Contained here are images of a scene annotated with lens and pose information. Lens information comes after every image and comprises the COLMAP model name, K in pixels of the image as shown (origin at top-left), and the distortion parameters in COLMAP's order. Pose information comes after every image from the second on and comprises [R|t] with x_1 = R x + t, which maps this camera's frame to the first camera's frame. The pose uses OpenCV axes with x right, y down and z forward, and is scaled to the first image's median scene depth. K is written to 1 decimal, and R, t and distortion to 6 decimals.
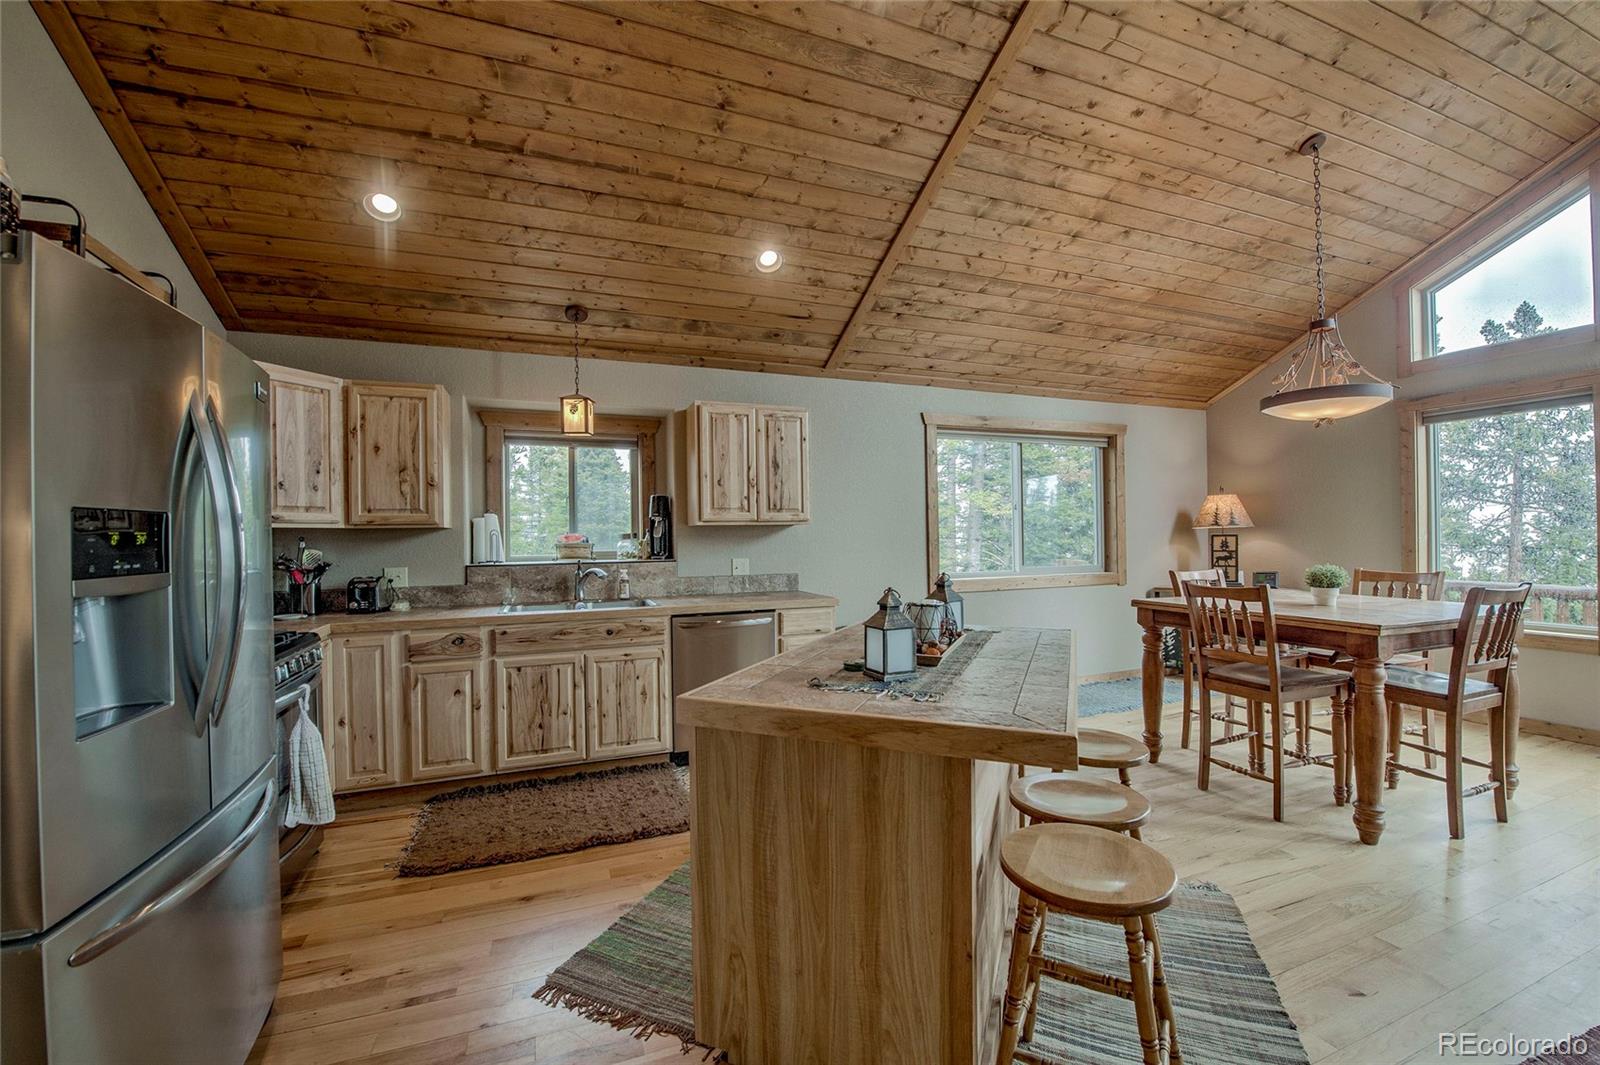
lens RADIAL K [[642.9, 0, 794.7], [0, 642.9, 534.8], [0, 0, 1]] dist [-0.014943, -0.003396]
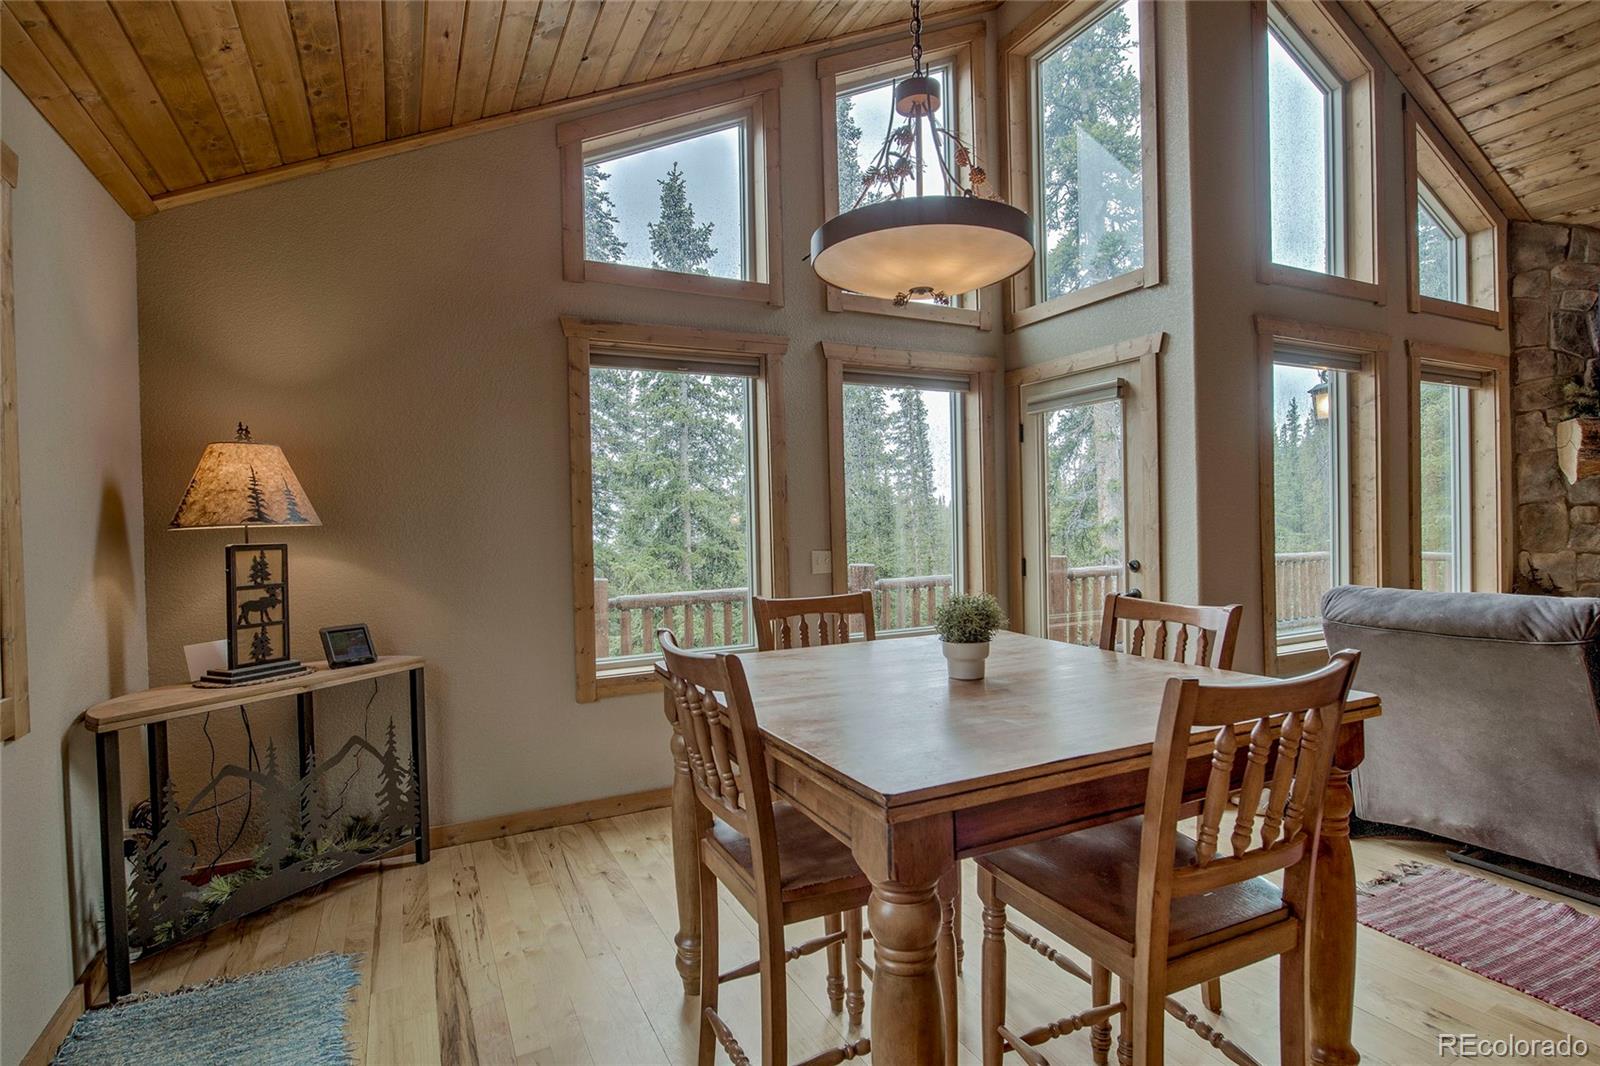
lens RADIAL K [[766.1, 0, 795.8], [0, 766.1, 534.2], [0, 0, 1]] dist [-0.006094, -0.004294]
pose [[-0.093484, 0.001431, 0.995620, 0.265143], [0.021721, 0.999764, 0.000603, -0.000464], [-0.995384, 0.021682, -0.093493, 1.106651]]
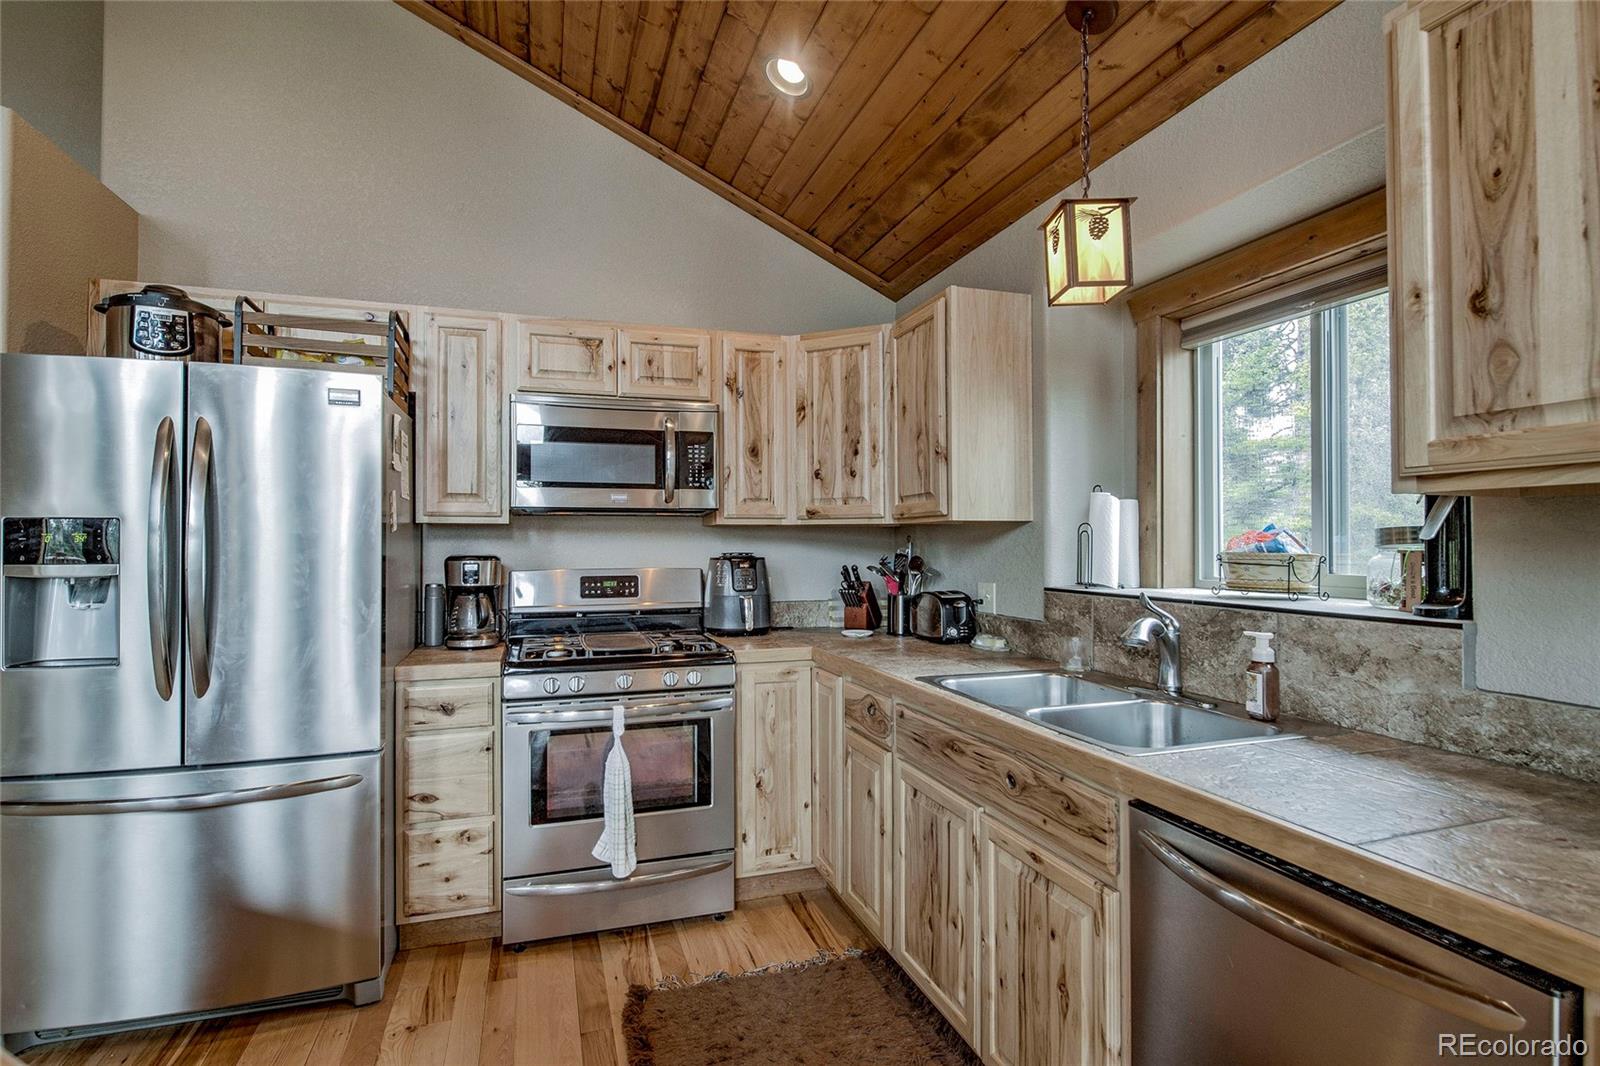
lens RADIAL K [[779.6, 0, 800.0], [0, 779.6, 533.0], [0, 0, 1]] dist [-0.000158, -0.006338]
pose [[-0.043569, 0.000567, -0.999050, 0.189938], [0.002375, 0.999997, 0.000464, -0.000535], [0.999048, -0.002353, -0.043570, 0.868325]]
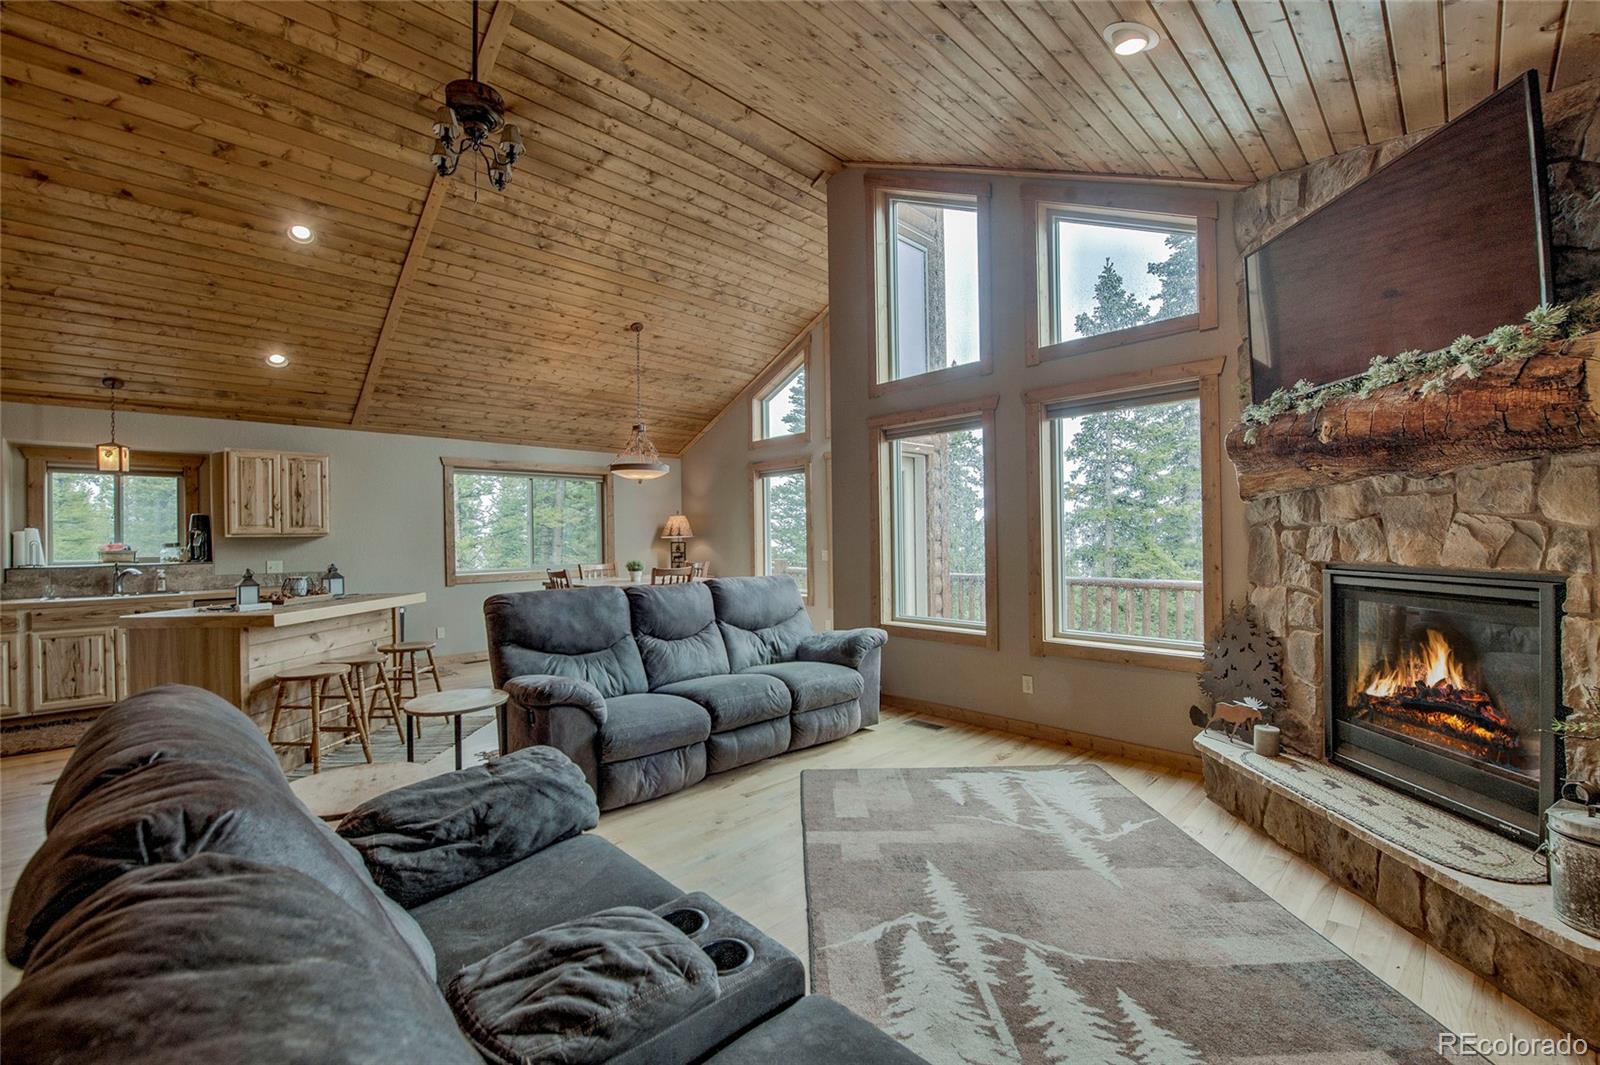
lens RADIAL K [[658.4, 0, 795.9], [0, 658.4, 534.9], [0, 0, 1]] dist [-0.014896, -0.002993]
pose [[0.919103, 0.000582, 0.394016, 0.481651], [0.002481, 0.999971, -0.007264, -0.007069], [-0.394009, 0.007654, 0.919075, -0.880924]]
